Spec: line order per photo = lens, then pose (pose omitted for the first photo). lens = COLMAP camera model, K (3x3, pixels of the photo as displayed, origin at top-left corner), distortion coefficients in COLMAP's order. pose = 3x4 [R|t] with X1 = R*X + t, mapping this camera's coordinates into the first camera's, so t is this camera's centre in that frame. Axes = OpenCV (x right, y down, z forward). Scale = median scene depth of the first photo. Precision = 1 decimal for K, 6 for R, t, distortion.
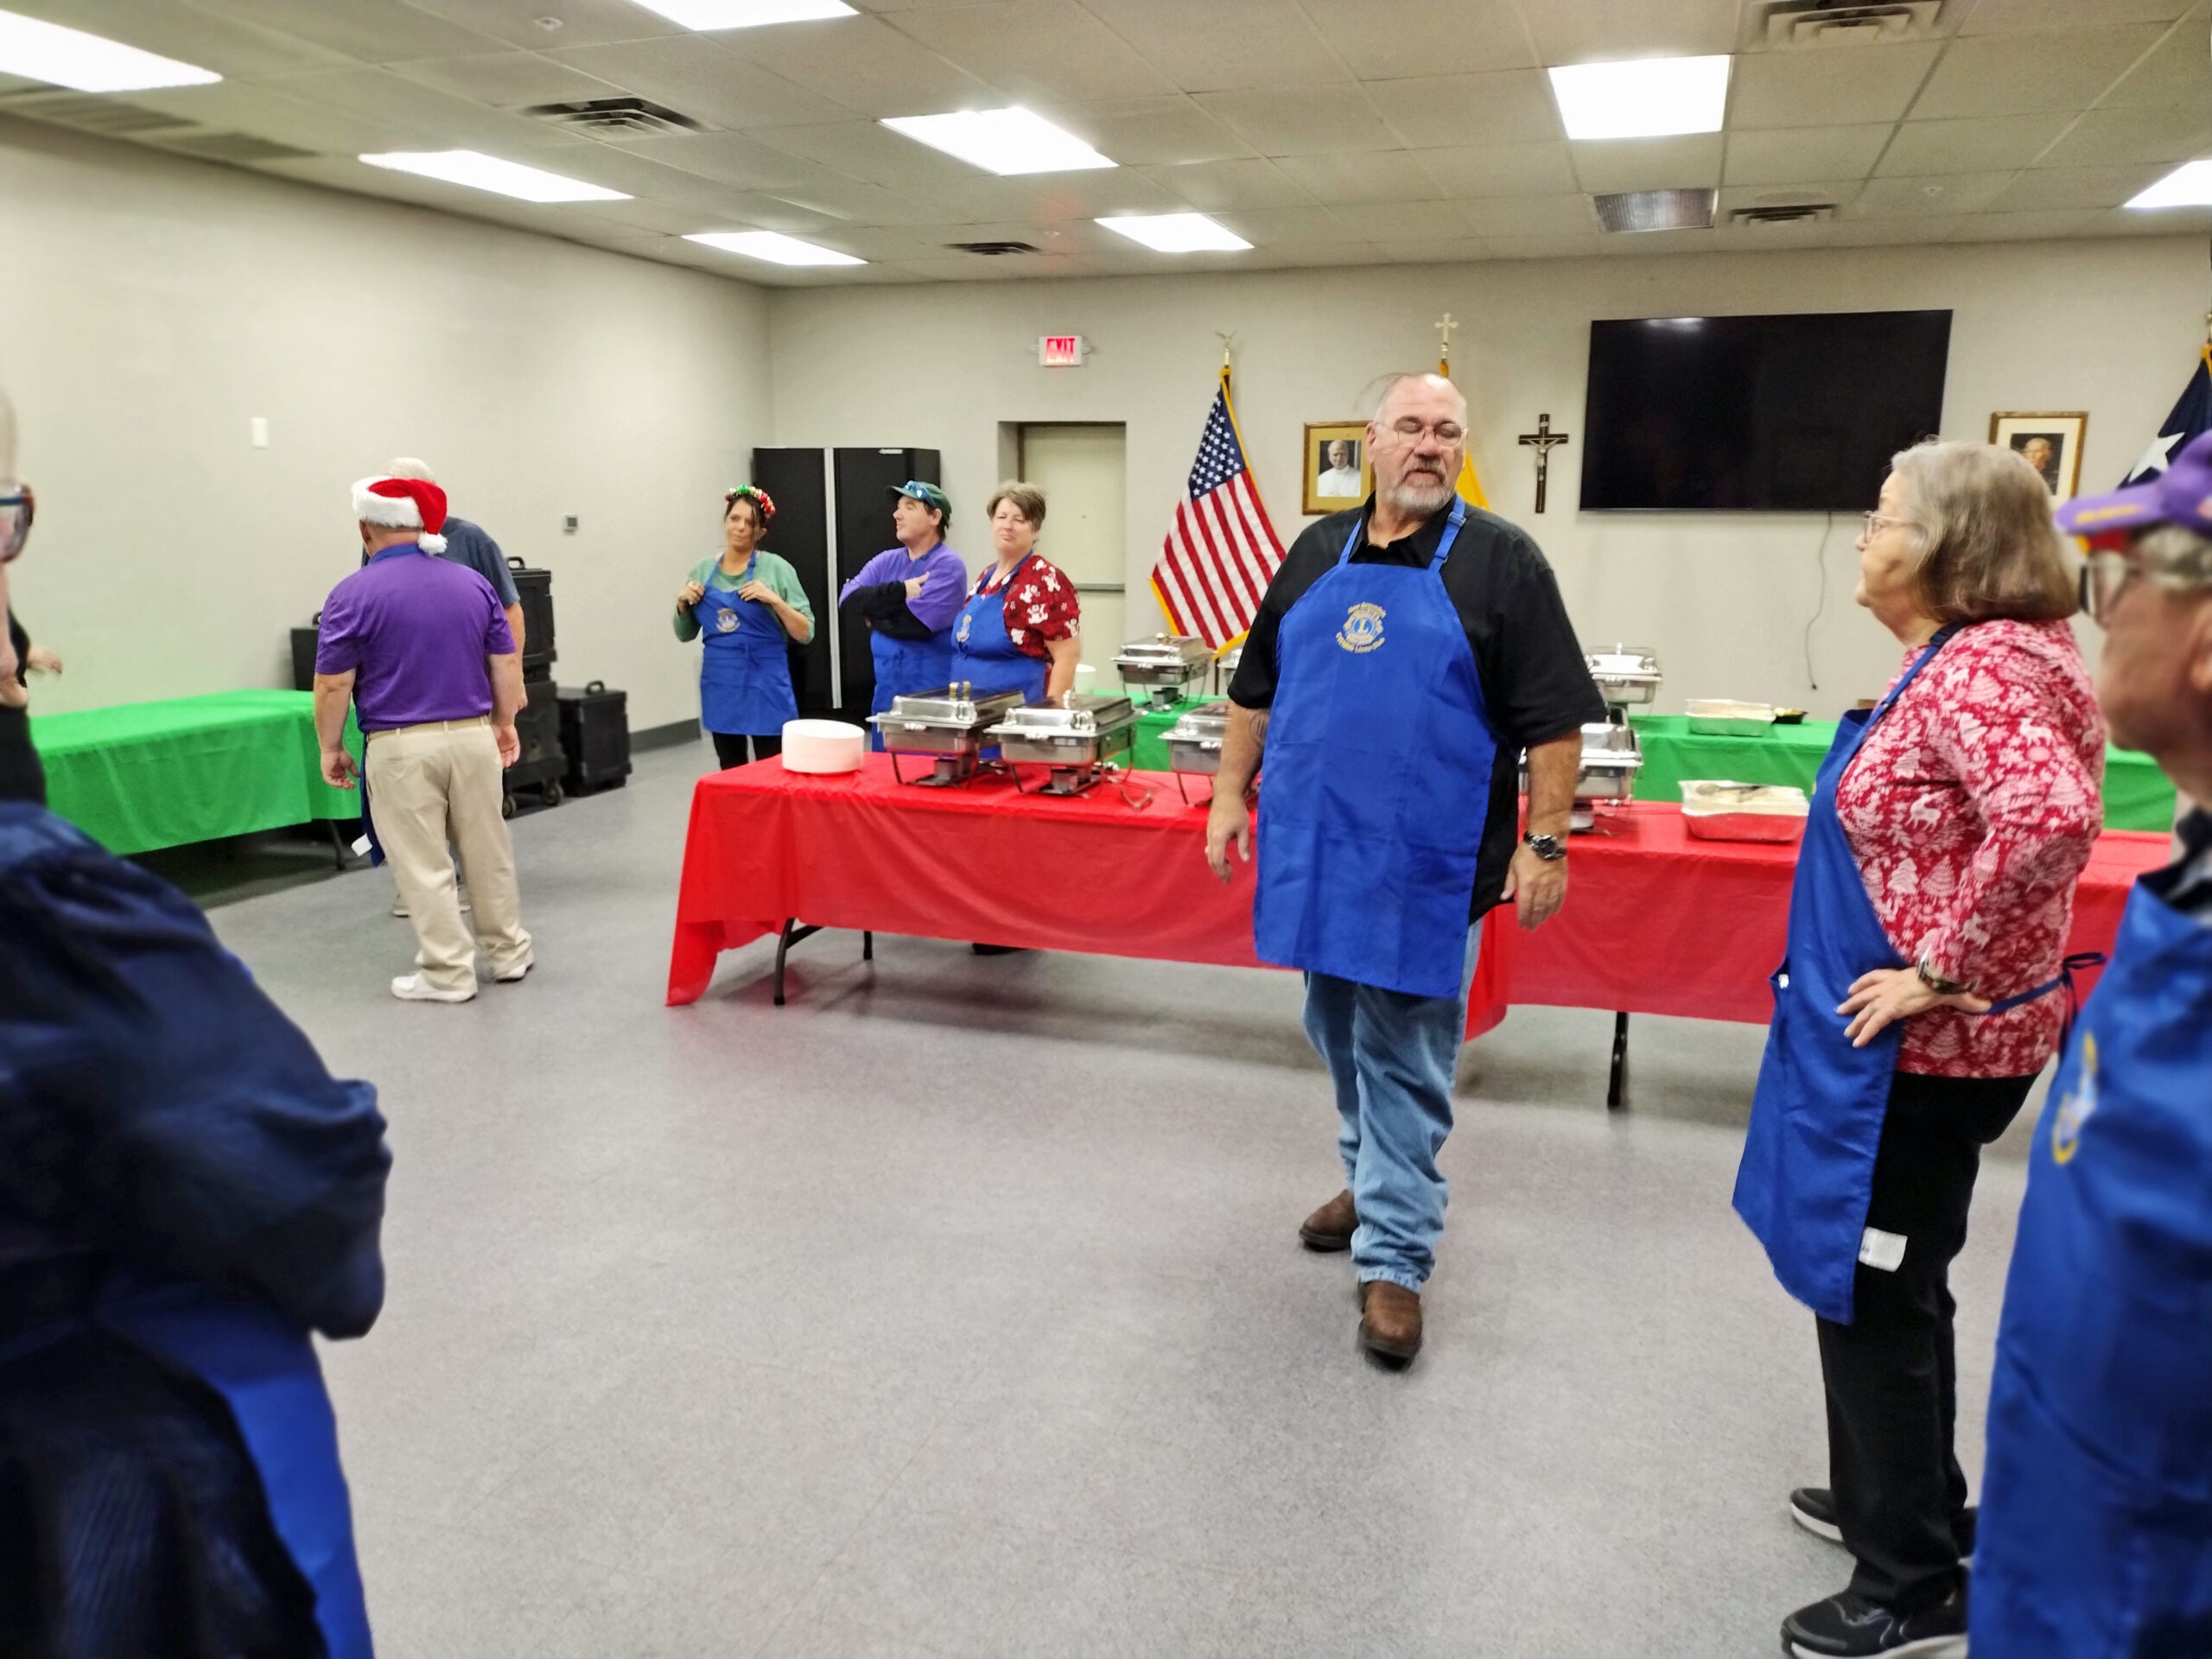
lens RADIAL K [[1708.8, 0, 1106.0], [0, 1708.8, 829.5], [0, 0, 1]] dist [0.109001, -0.191093]
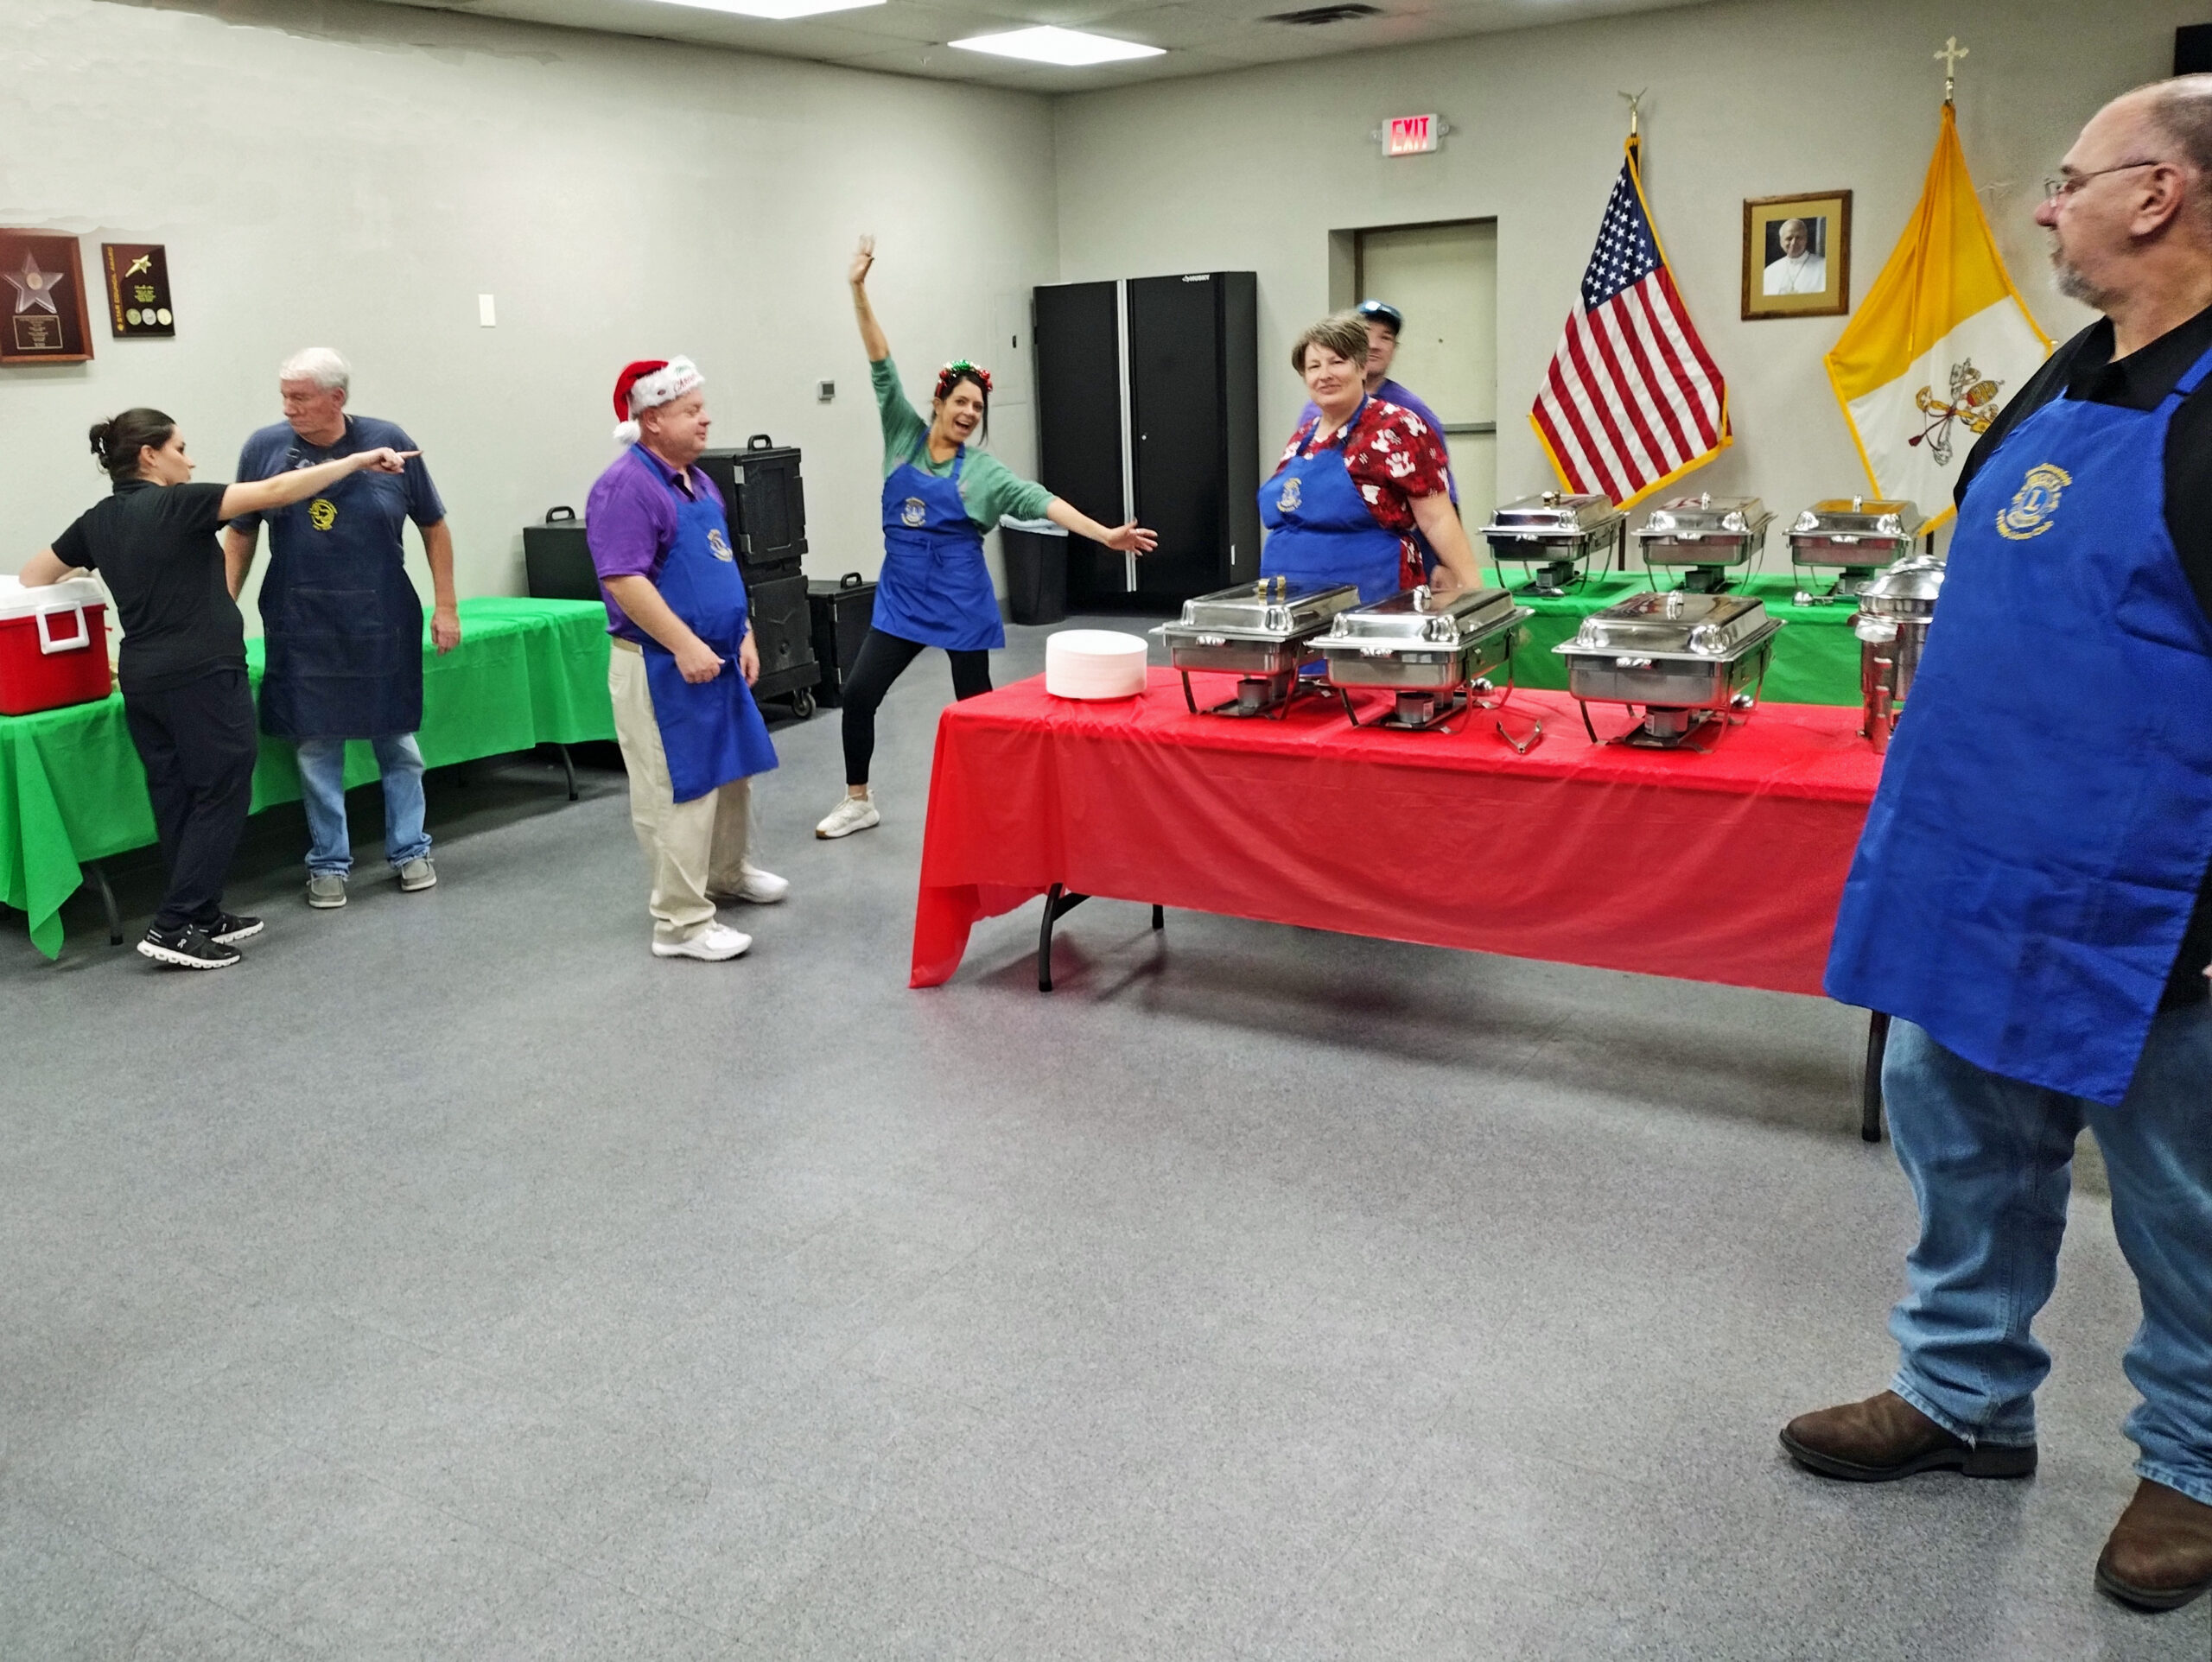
lens RADIAL K [[1925.0, 0, 925.4], [0, 1925.0, 702.5], [0, 0, 1]] dist [0.110260, -0.165716]
pose [[0.962691, -0.009854, -0.270425, -0.001785], [0.009927, 0.999950, -0.001098, -0.031716], [0.270422, -0.001628, 0.962740, 0.132826]]
